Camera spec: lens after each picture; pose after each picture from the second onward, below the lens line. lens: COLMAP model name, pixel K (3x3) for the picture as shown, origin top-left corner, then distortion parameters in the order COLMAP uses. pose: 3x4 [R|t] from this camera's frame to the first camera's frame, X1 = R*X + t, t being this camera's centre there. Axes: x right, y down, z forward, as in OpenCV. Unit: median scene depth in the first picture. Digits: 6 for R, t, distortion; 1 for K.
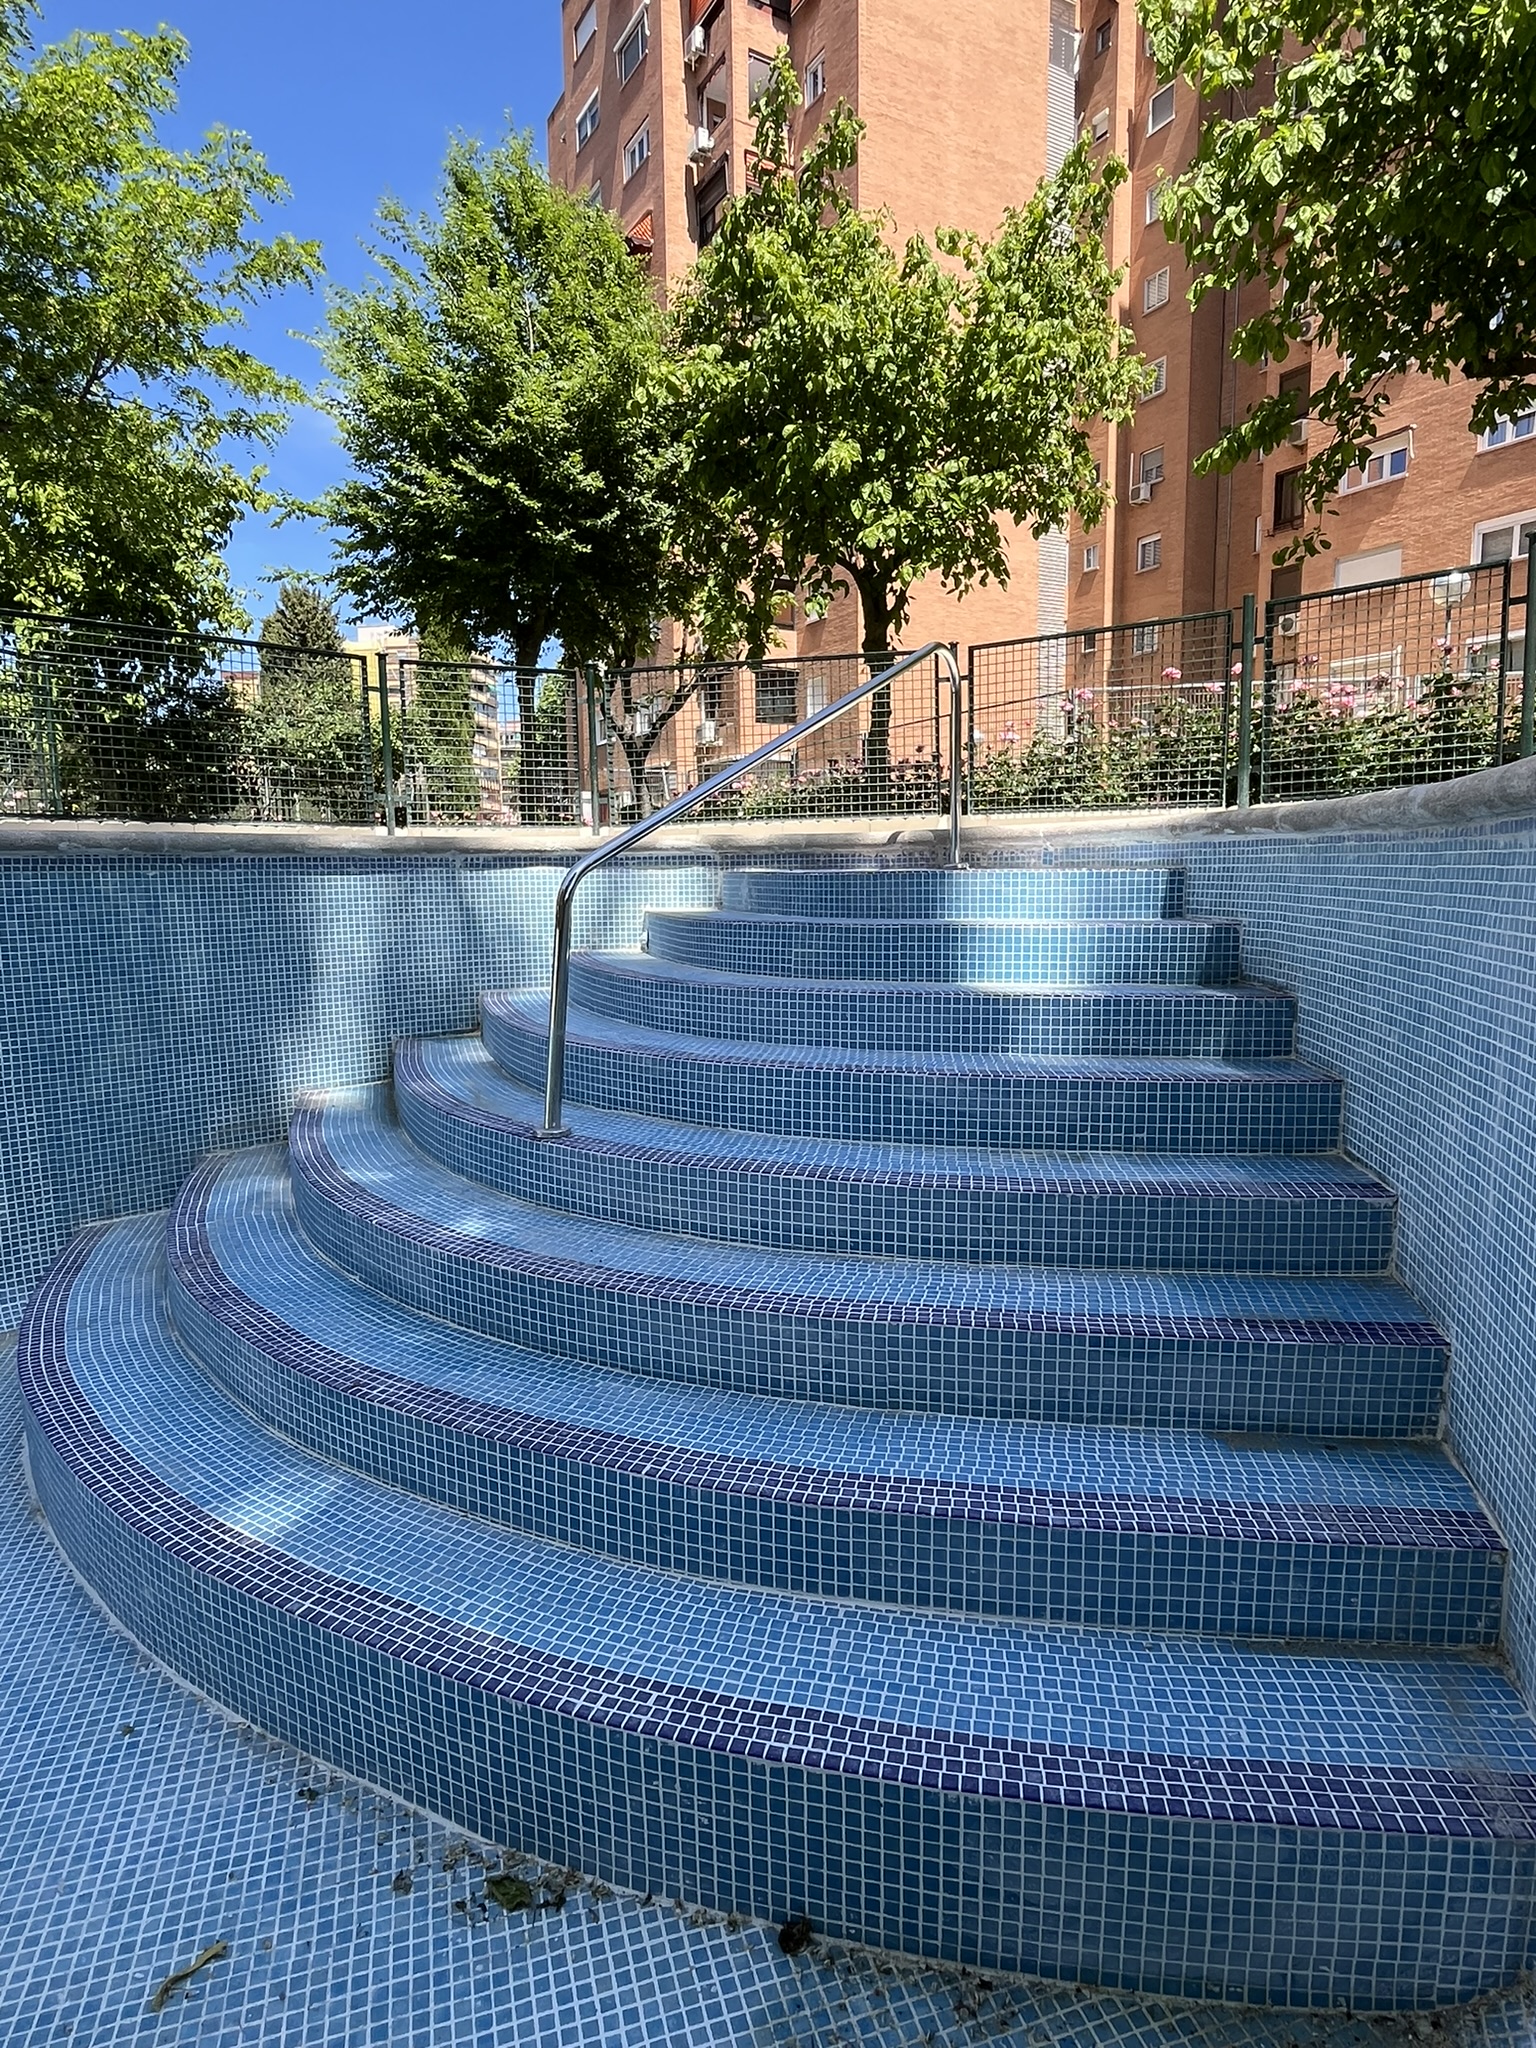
lens RADIAL K [[1128.3, 0, 770.0], [0, 1128.3, 1020.1], [0, 0, 1]] dist [-0.008306, 0.001487]
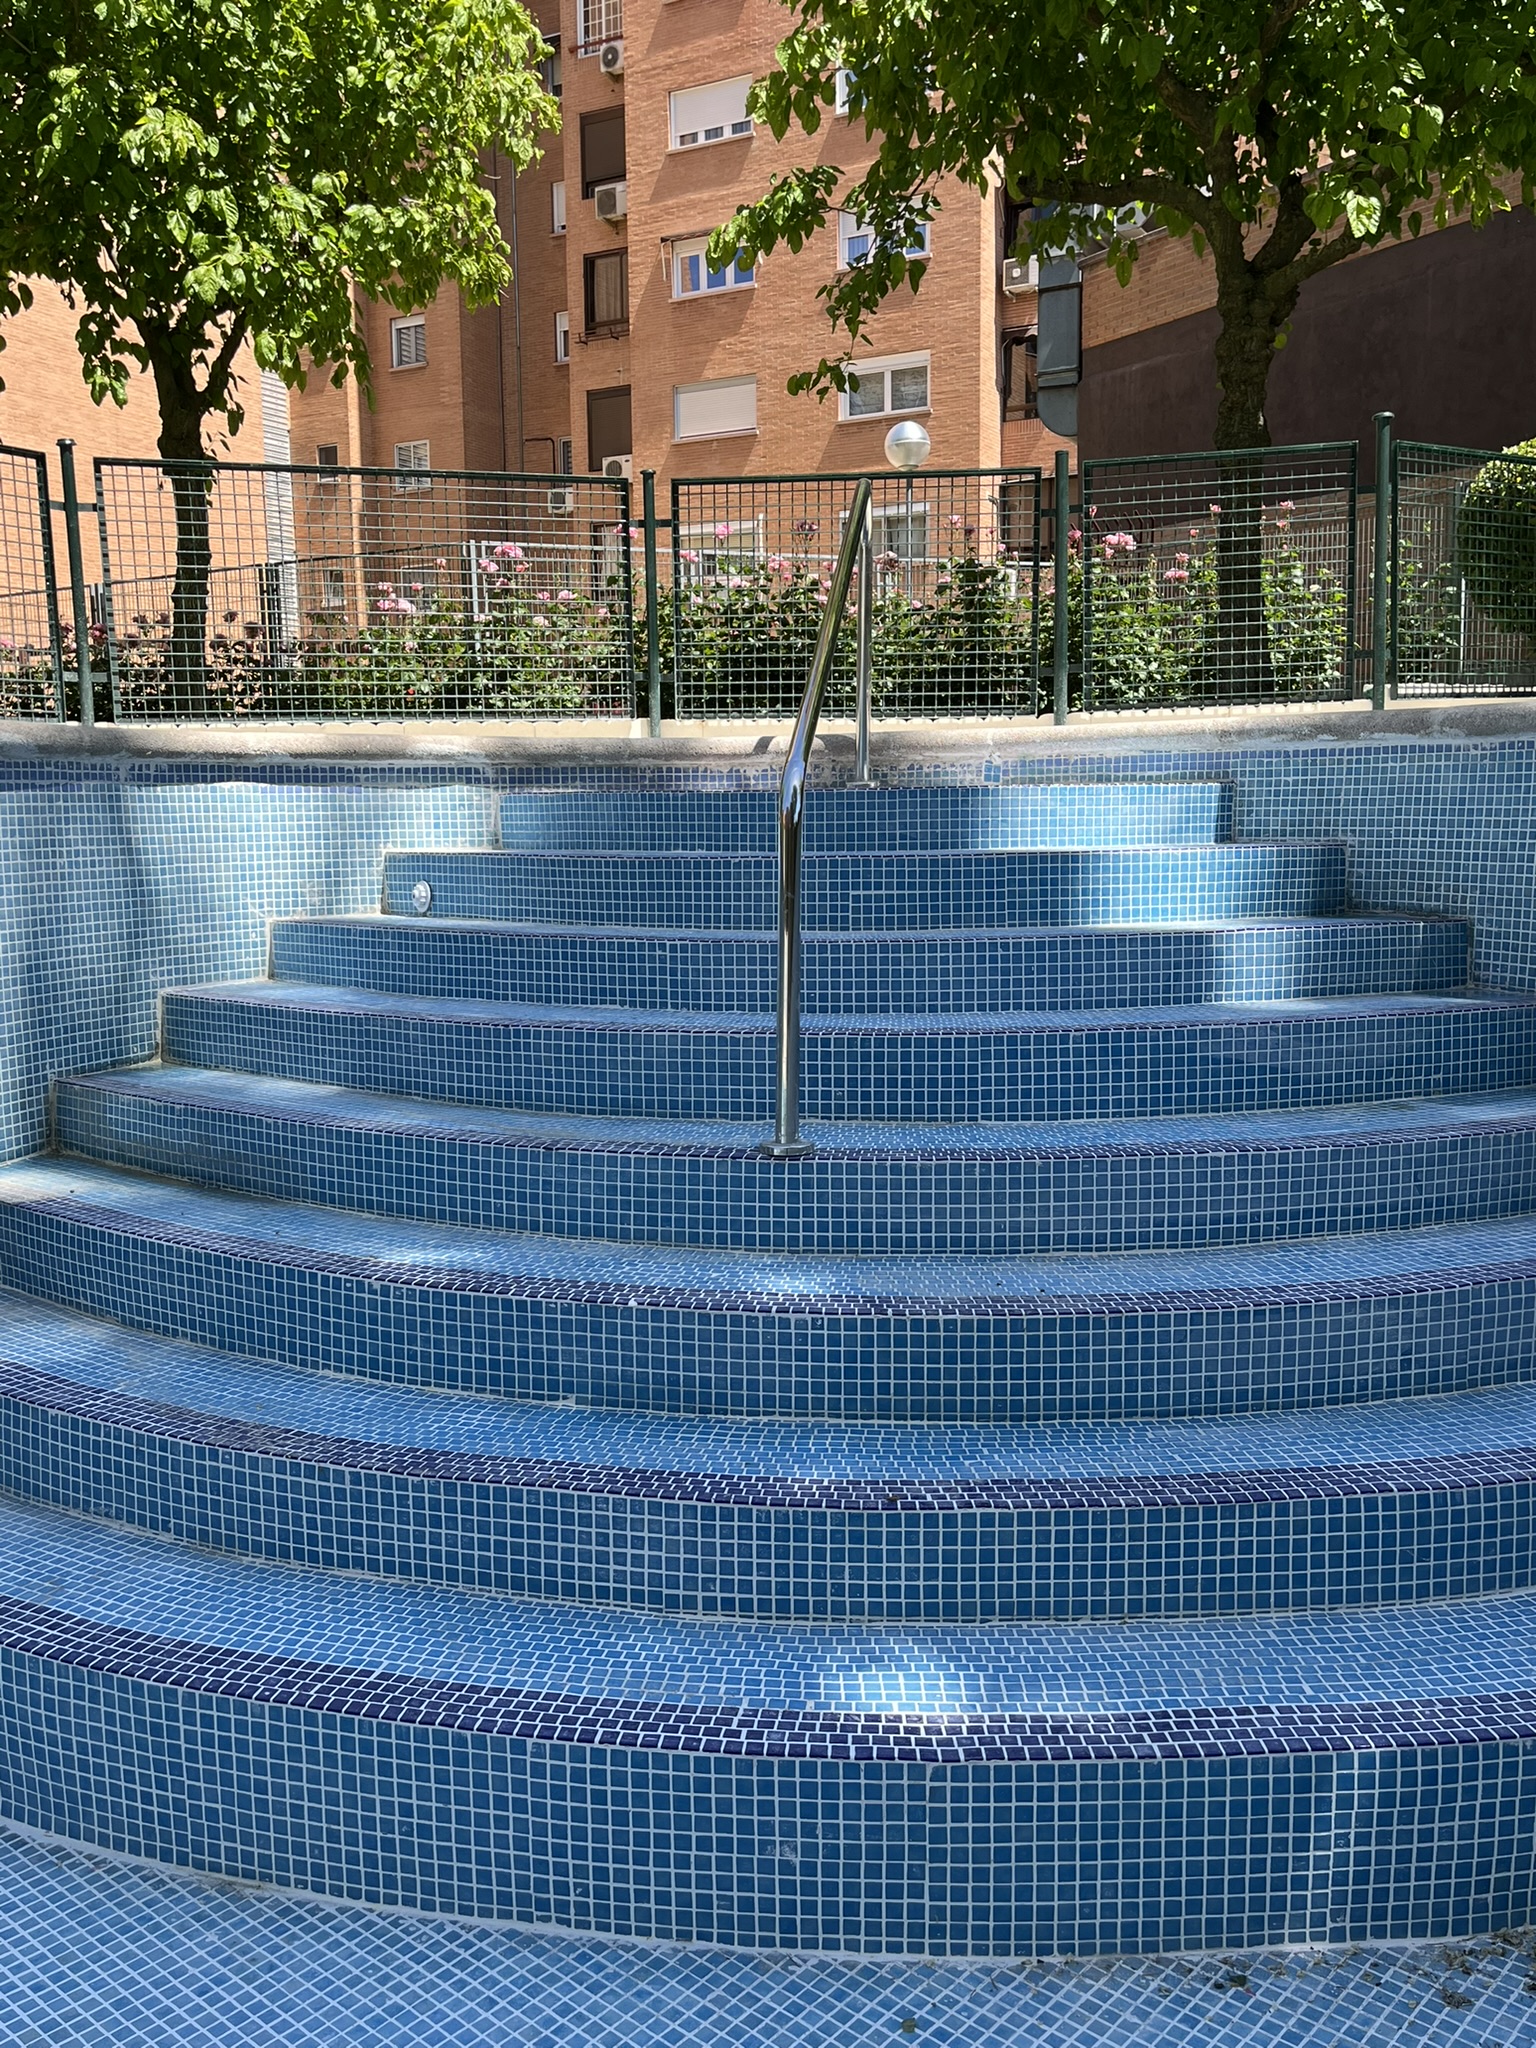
lens RADIAL K [[1735.6, 0, 767.4], [0, 1735.6, 1023.2], [0, 0, 1]] dist [0.027036, -0.018584]
pose [[0.862350, -0.063332, 0.502336, -0.589025], [0.070185, 0.997520, 0.005277, 0.012481], [-0.501425, 0.030706, 0.864656, 0.062801]]
